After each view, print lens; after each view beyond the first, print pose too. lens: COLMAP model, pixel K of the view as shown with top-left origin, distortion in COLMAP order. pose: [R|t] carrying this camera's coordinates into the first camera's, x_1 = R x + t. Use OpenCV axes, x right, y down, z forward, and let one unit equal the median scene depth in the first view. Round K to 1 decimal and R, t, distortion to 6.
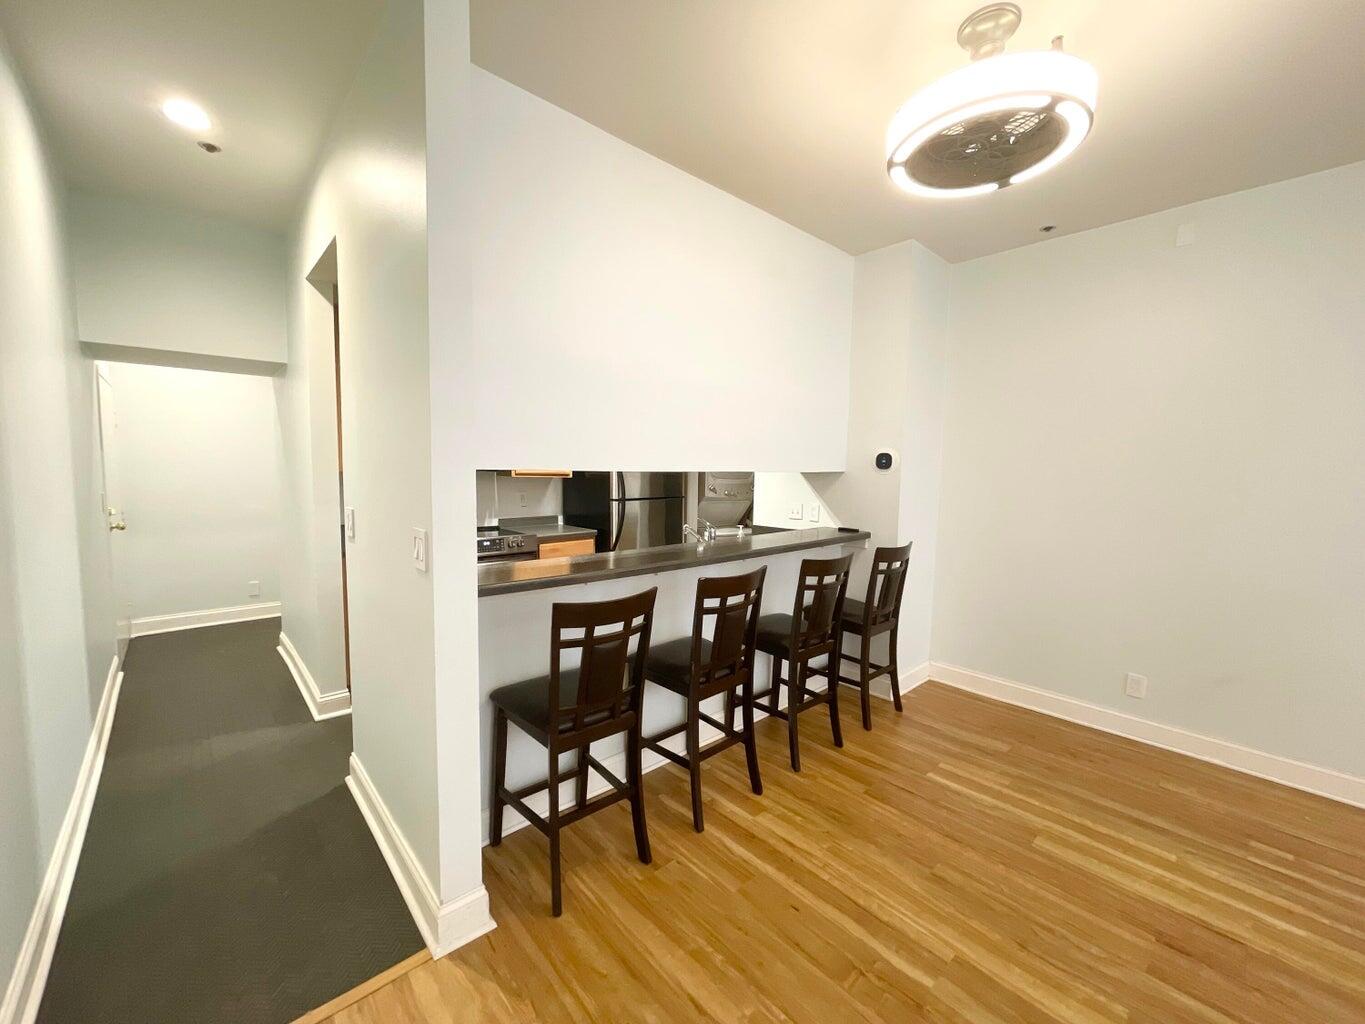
lens RADIAL K [[551.9, 0, 685.1], [0, 551.9, 515.5], [0, 0, 1]] dist [-0.002533, -0.000662]
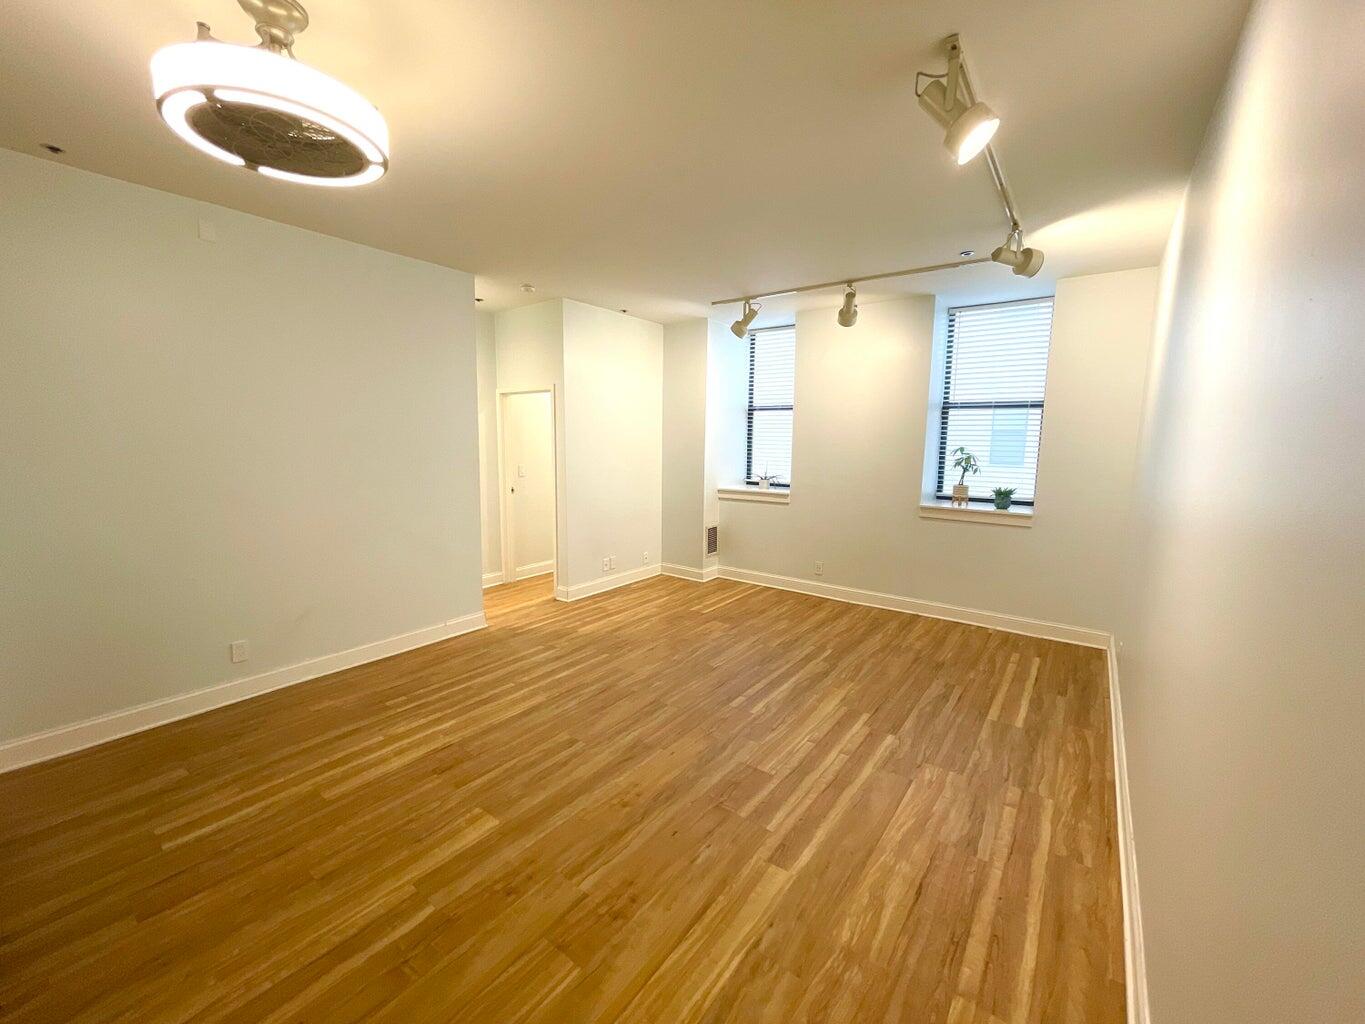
lens RADIAL K [[551.9, 0, 682.9], [0, 551.9, 513.3], [0, 0, 1]] dist [-0.002533, -0.000662]
pose [[-0.211508, -0.149036, 0.965947, -0.551154], [0.067176, 0.983752, 0.166492, -0.118310], [-0.975065, 0.100103, -0.198060, 0.499274]]
